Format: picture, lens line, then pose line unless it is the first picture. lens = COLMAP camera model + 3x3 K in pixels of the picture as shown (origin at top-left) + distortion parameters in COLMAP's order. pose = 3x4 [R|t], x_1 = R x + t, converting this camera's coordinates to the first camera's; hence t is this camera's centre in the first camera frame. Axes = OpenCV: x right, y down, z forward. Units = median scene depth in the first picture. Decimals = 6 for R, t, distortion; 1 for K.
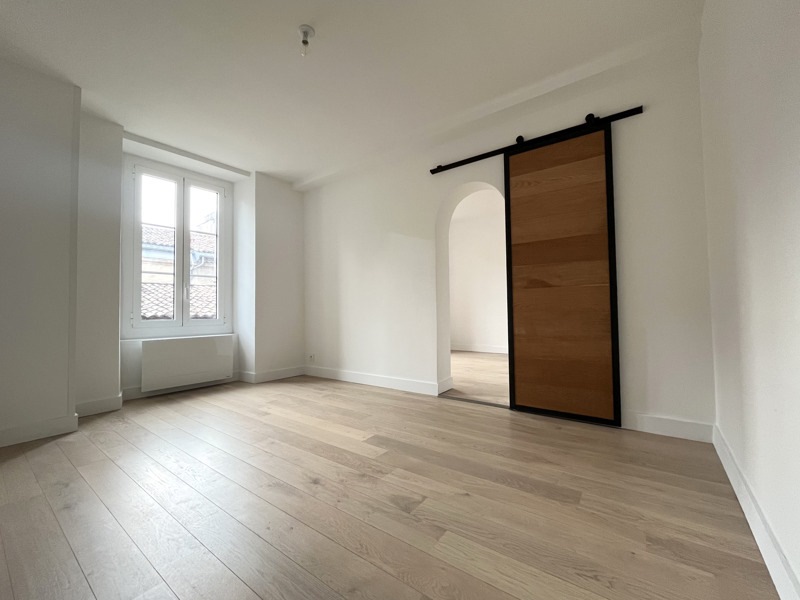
lens RADIAL K [[336.0, 0, 403.5], [0, 336.0, 300.2], [0, 0, 1]] dist [-0.000105, -0.000033]
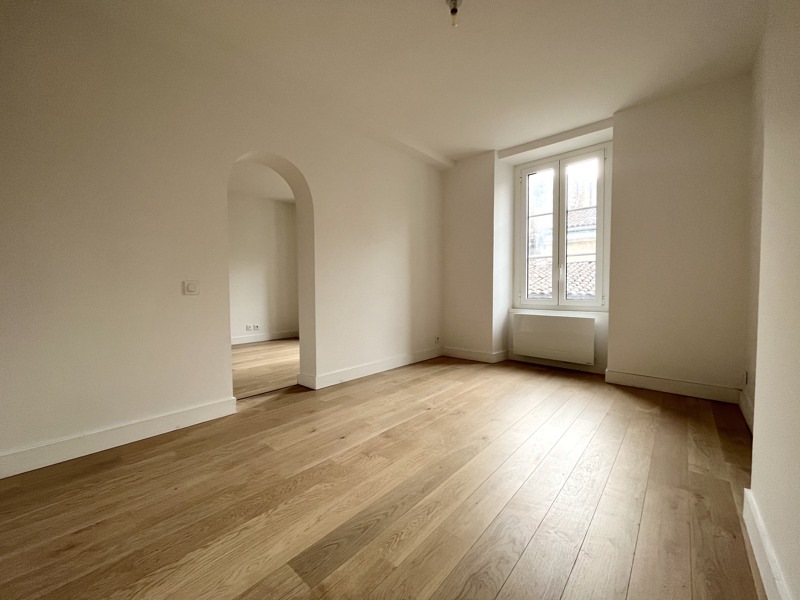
lens RADIAL K [[336.0, 0, 403.5], [0, 336.0, 300.2], [0, 0, 1]] dist [-0.000105, -0.000033]
pose [[-0.045599, 0.044843, -0.997953, 0.425427], [0.033907, 0.998486, 0.043318, 0.006006], [0.998384, -0.031863, -0.047051, 0.556167]]
